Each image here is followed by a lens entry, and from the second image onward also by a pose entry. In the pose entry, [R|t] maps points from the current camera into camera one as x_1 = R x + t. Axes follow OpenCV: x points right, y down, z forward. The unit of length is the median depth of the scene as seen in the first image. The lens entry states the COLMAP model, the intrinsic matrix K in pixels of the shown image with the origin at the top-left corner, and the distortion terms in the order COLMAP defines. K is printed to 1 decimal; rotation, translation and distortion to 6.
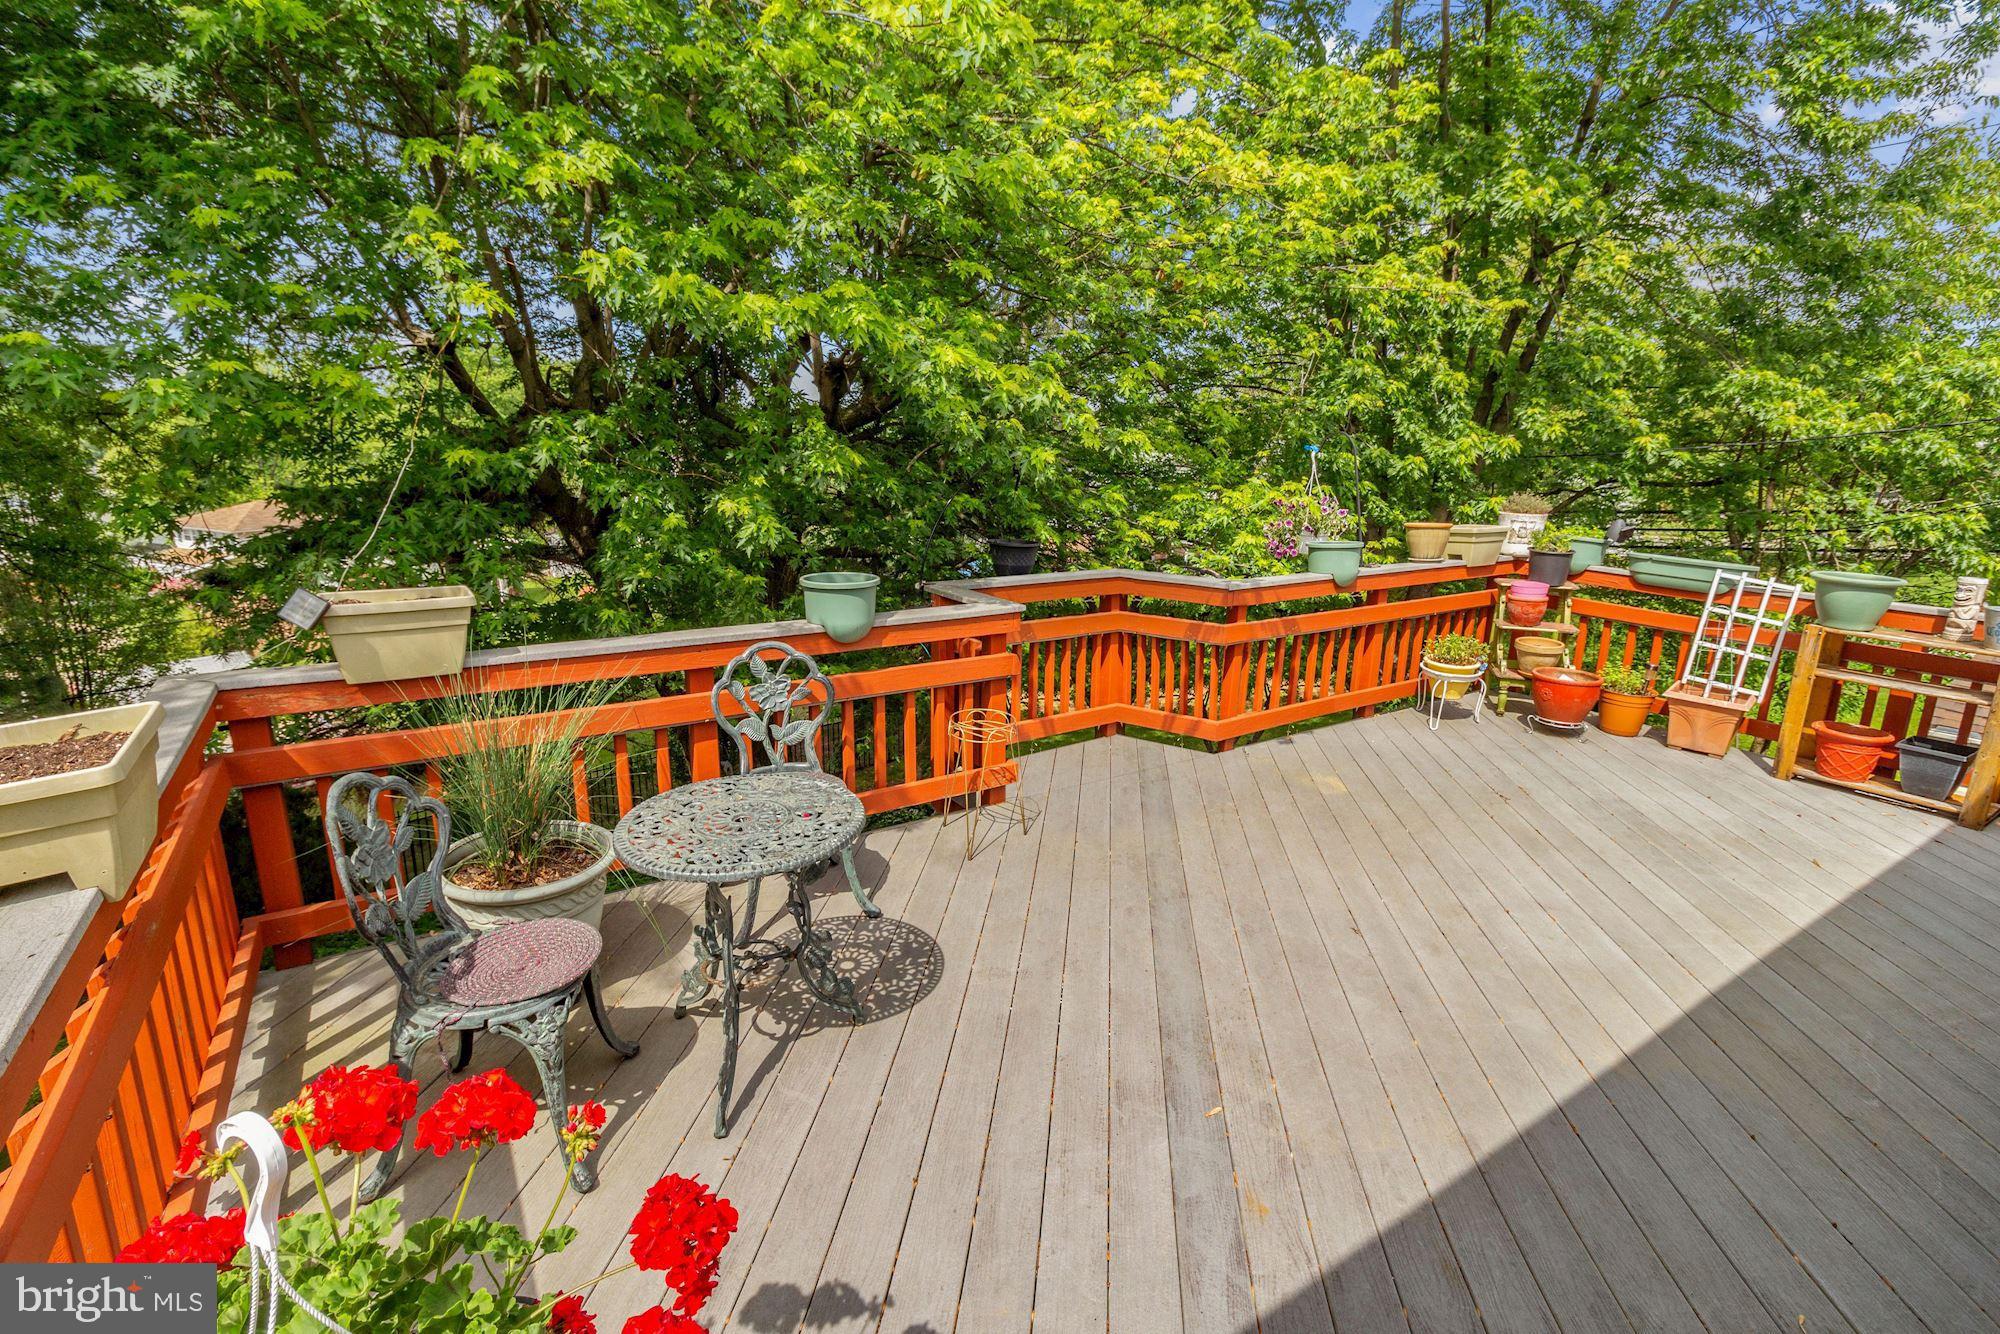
lens RADIAL K [[941.3, 0, 994.8], [0, 941.3, 652.8], [0, 0, 1]] dist [0.002691, 0.000410]
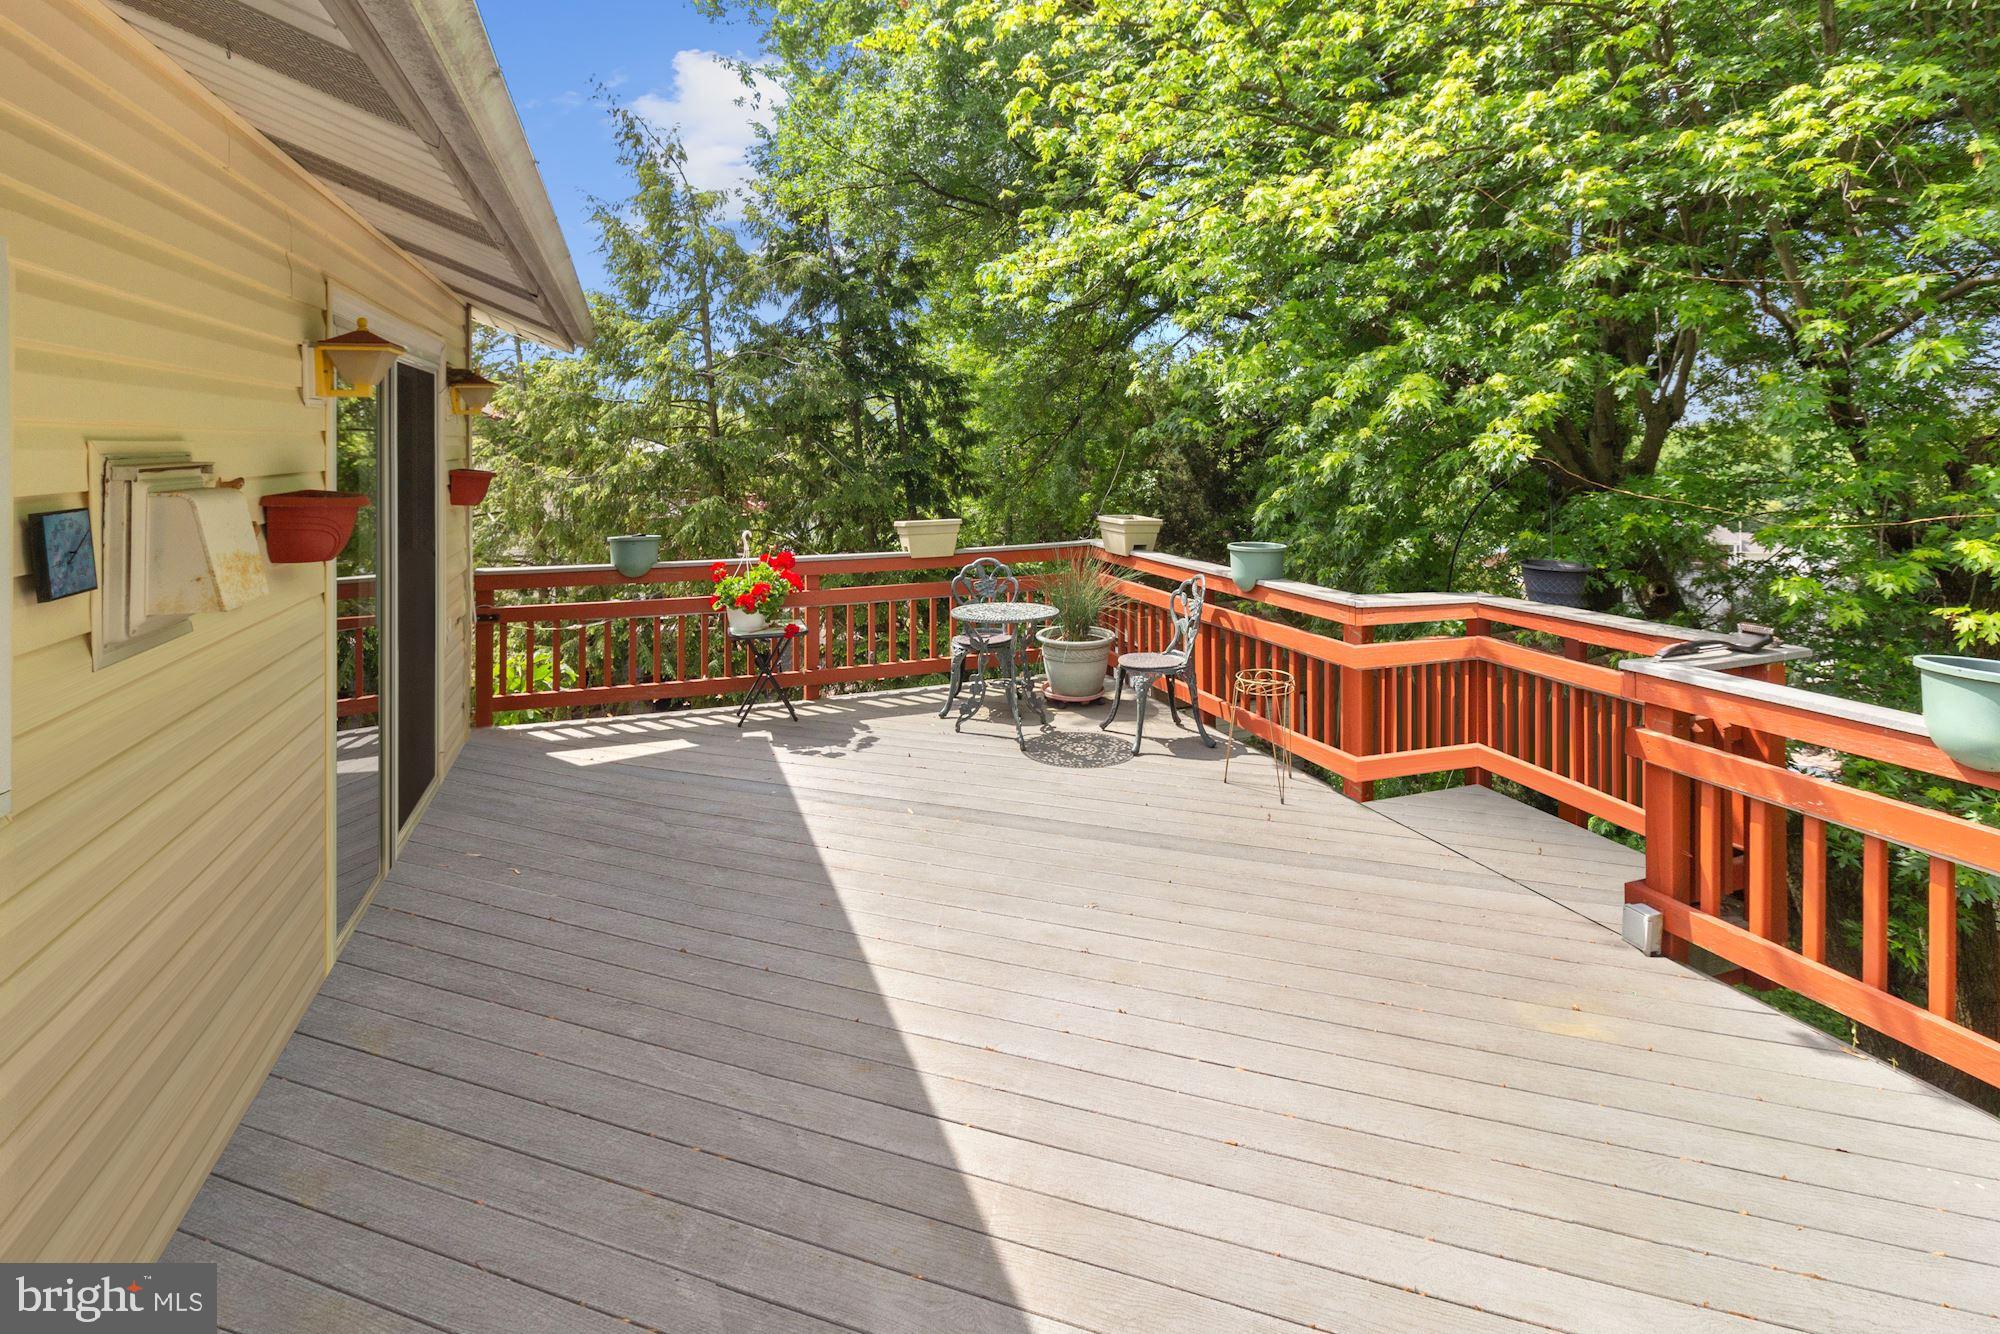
lens RADIAL K [[941.3, 0, 994.8], [0, 941.3, 652.8], [0, 0, 1]] dist [0.002691, 0.000410]
pose [[-0.217875, 0.186092, -0.958071, 1.081914], [-0.241759, 0.940769, 0.237710, -0.143035], [0.945560, 0.283413, -0.159981, 0.805723]]
